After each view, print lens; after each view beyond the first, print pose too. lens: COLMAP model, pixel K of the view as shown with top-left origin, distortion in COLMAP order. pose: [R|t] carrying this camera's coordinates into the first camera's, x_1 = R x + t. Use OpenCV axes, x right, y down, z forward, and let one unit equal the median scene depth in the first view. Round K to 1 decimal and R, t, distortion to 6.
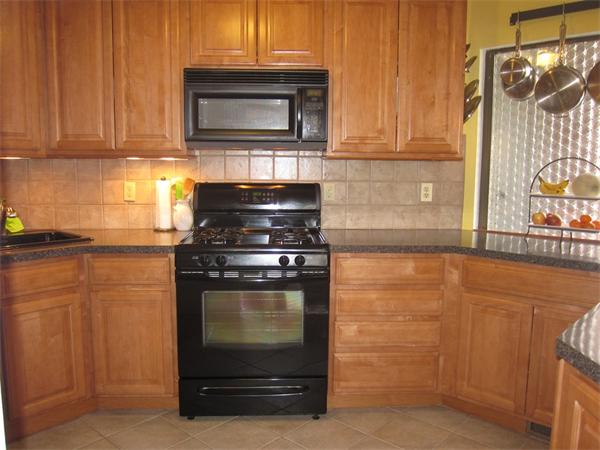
lens RADIAL K [[495.1, 0, 300.0], [0, 495.1, 225.0], [0, 0, 1]] dist [-0.058174, 0.003766]
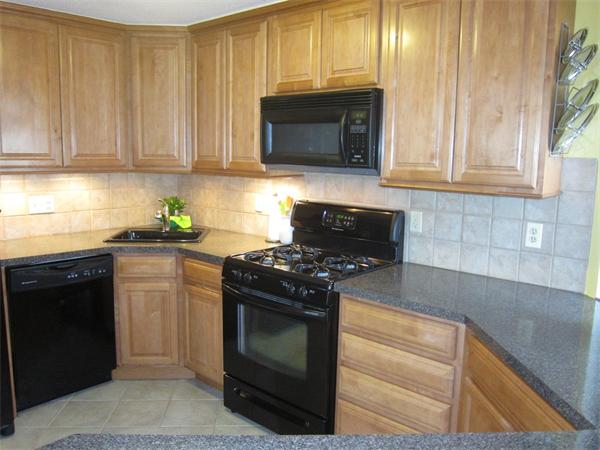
lens RADIAL K [[495.1, 0, 300.0], [0, 495.1, 225.0], [0, 0, 1]] dist [-0.058174, 0.003766]
pose [[0.723236, 0.107062, -0.682251, 0.525986], [-0.097934, 0.993826, 0.052138, -0.089769], [0.683621, 0.029107, 0.729256, 0.234010]]
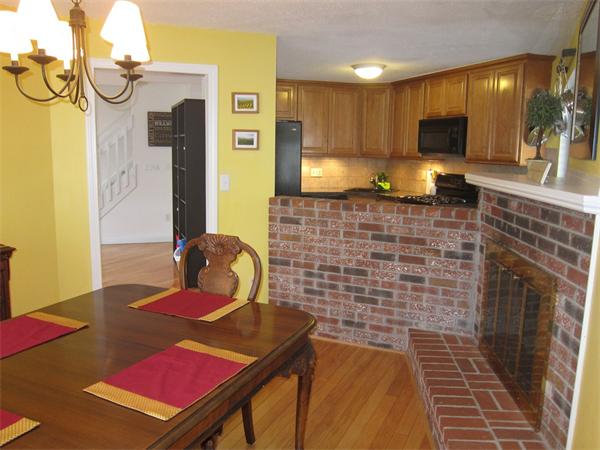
lens RADIAL K [[495.1, 0, 300.0], [0, 495.1, 225.0], [0, 0, 1]] dist [-0.058174, 0.003766]
pose [[0.308020, 0.144350, -0.940365, 1.540127], [-0.135897, 0.984962, 0.106682, -0.012660], [0.941624, 0.094932, 0.323005, -0.162175]]
